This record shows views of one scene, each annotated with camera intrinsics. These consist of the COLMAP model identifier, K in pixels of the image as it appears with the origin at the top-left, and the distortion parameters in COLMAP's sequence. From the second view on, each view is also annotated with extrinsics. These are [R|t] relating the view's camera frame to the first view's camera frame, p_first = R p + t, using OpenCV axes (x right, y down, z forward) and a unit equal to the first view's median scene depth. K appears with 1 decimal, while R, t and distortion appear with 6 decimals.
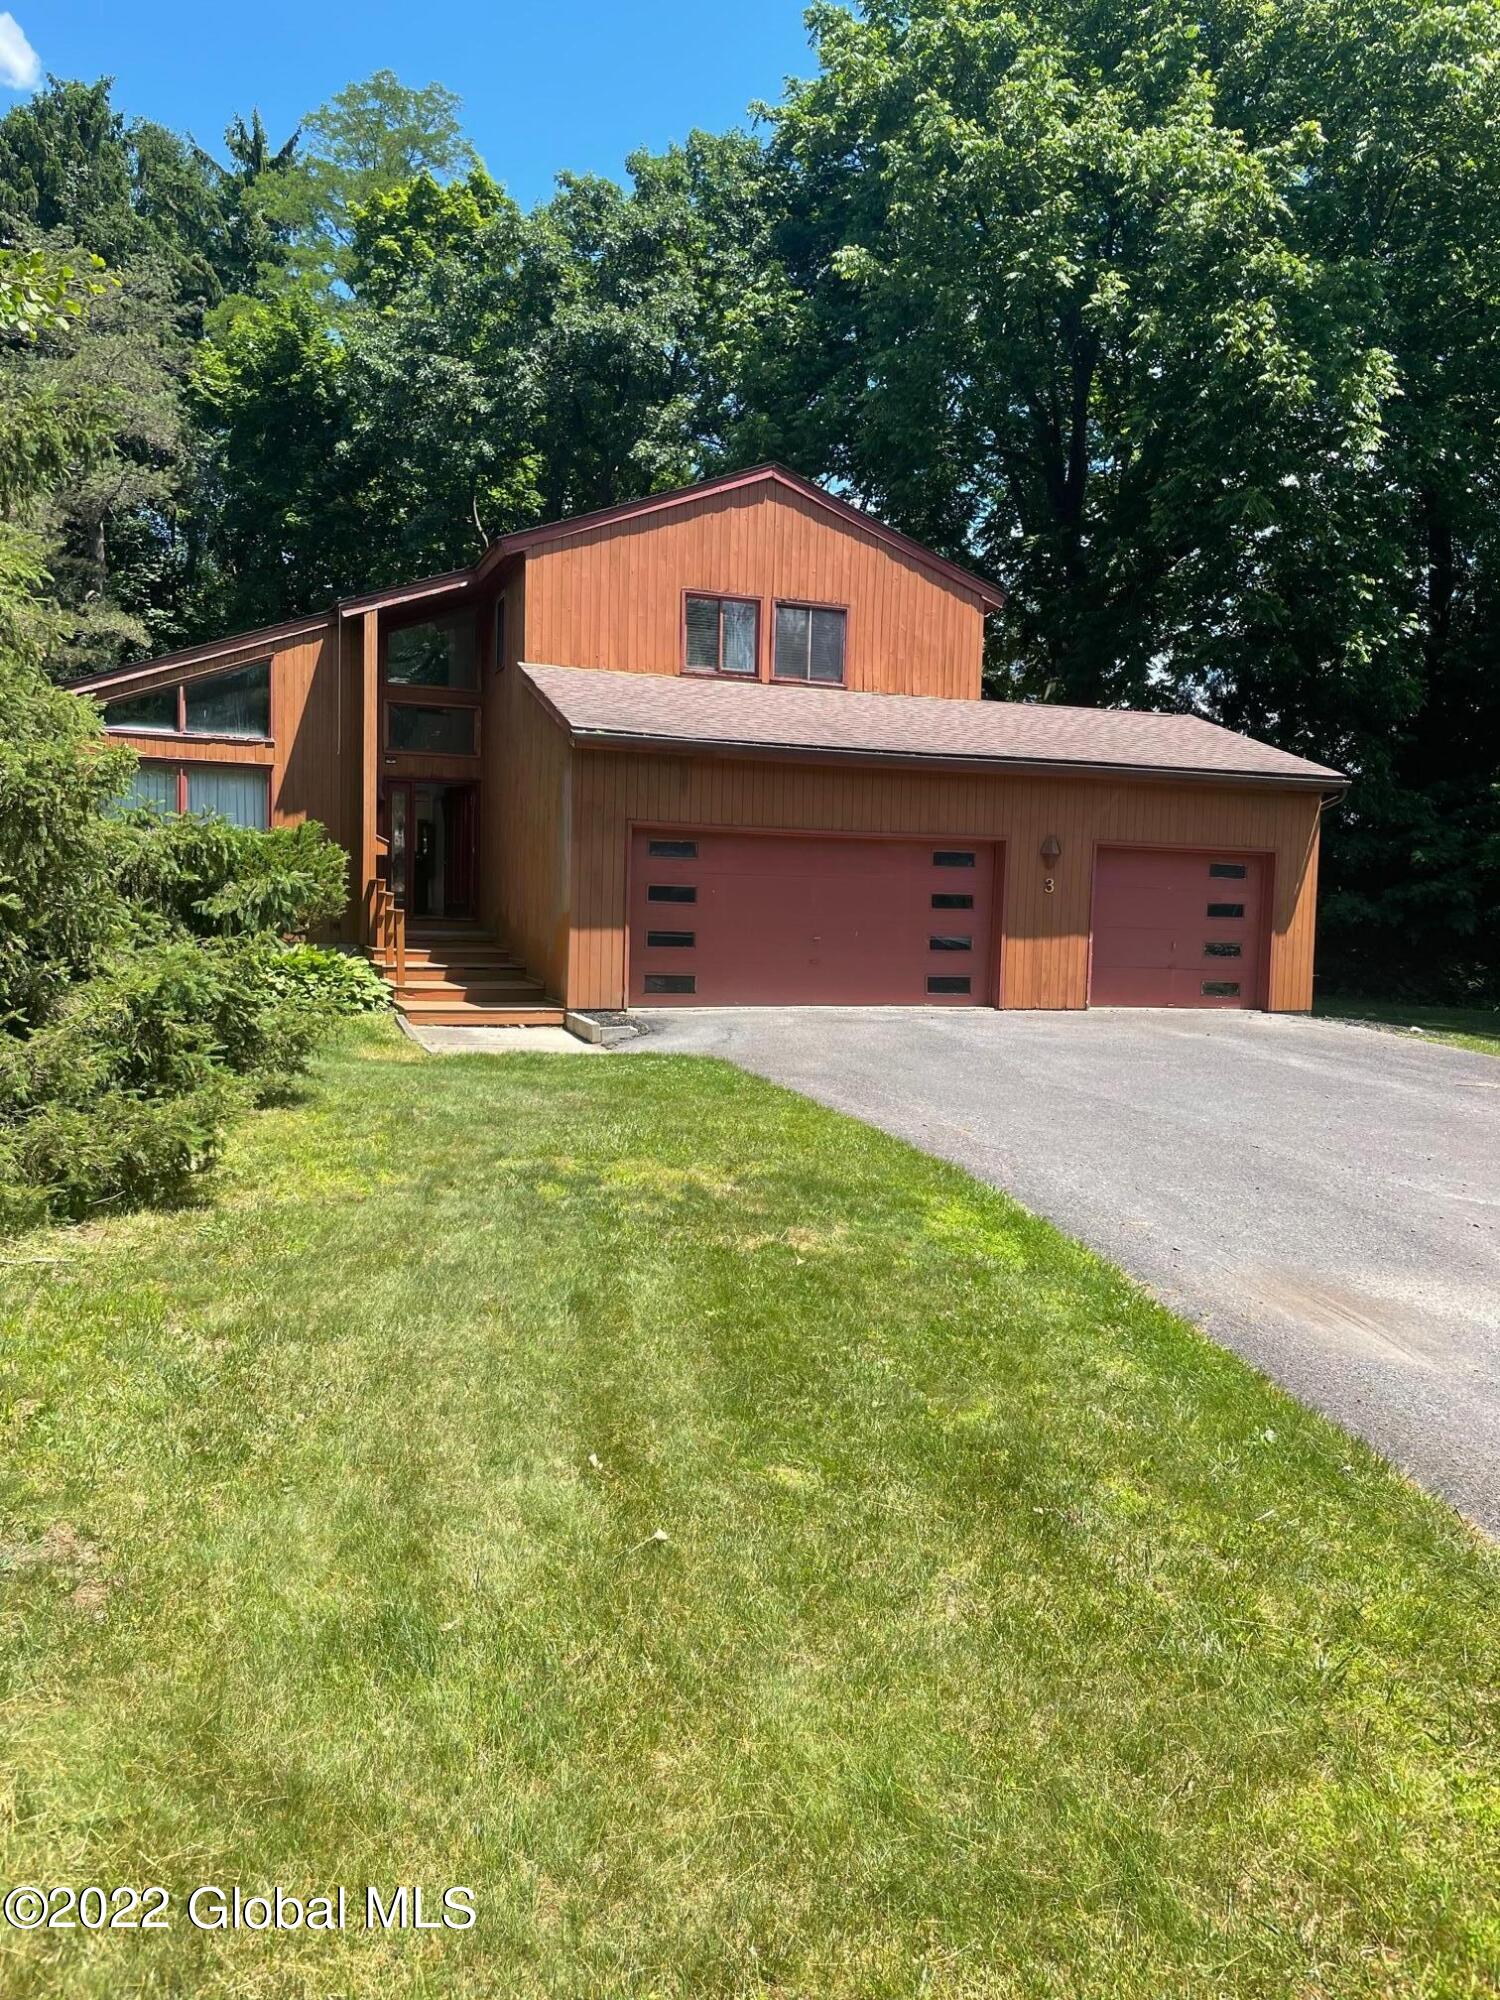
lens RADIAL K [[1514.8, 0, 757.8], [0, 1514.8, 1014.9], [0, 0, 1]] dist [0.087640, -0.117487]
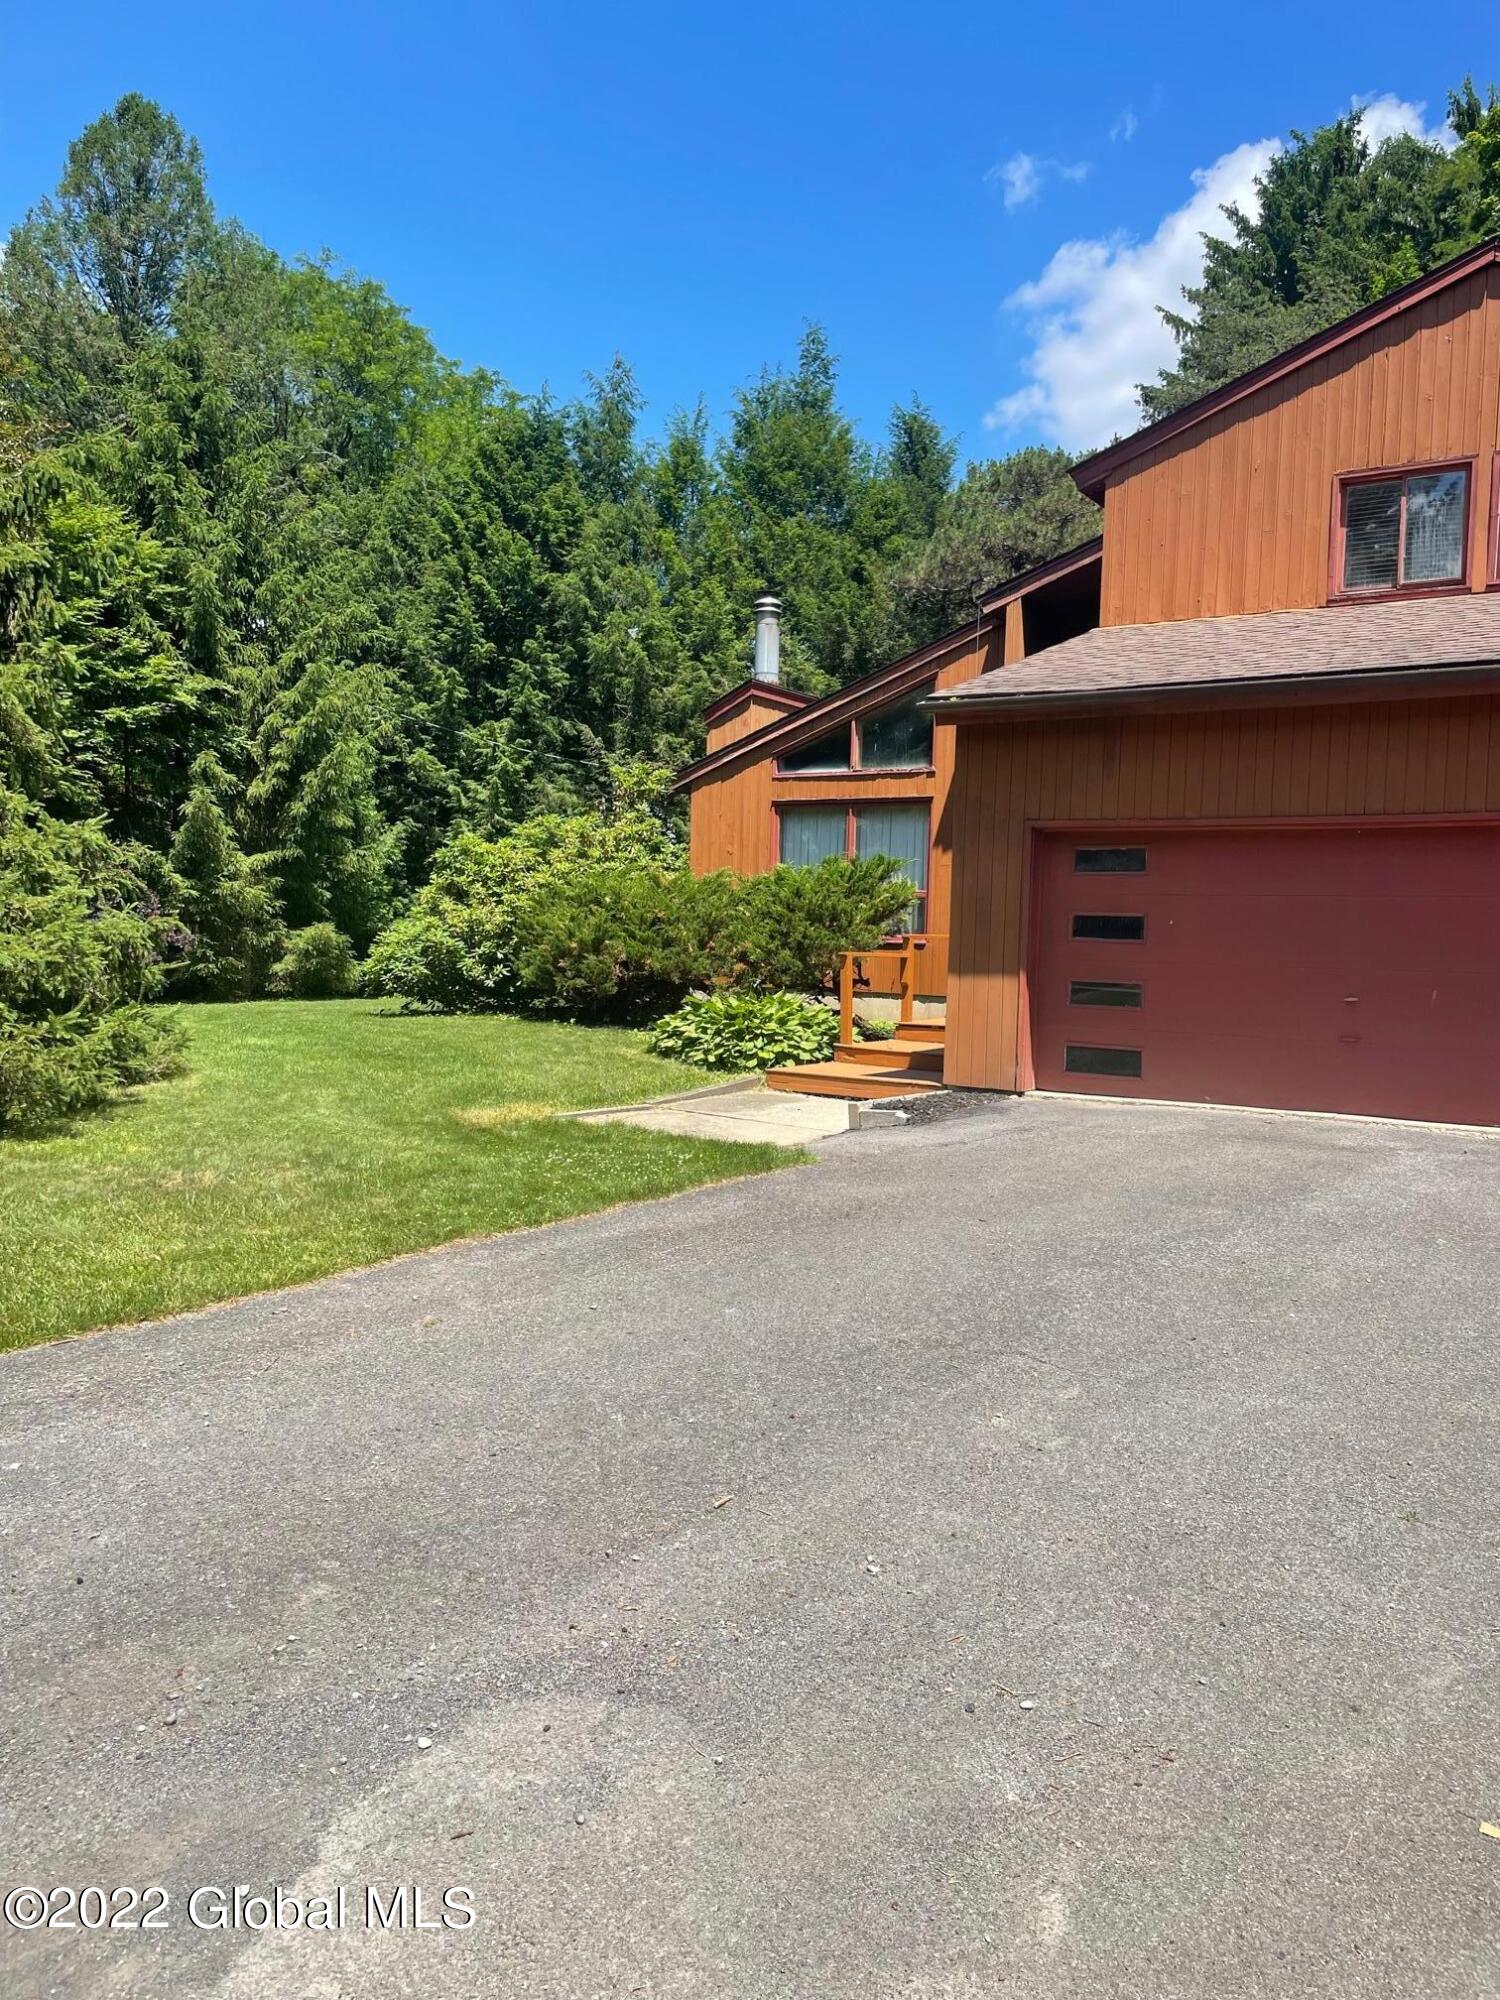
lens RADIAL K [[1514.8, 0, 757.8], [0, 1514.8, 1014.9], [0, 0, 1]] dist [0.087640, -0.117487]
pose [[0.596766, 0.031505, -0.801797, 0.335328], [-0.073520, 0.997173, -0.015538, -0.016140], [0.799040, 0.068221, 0.597395, 0.405065]]
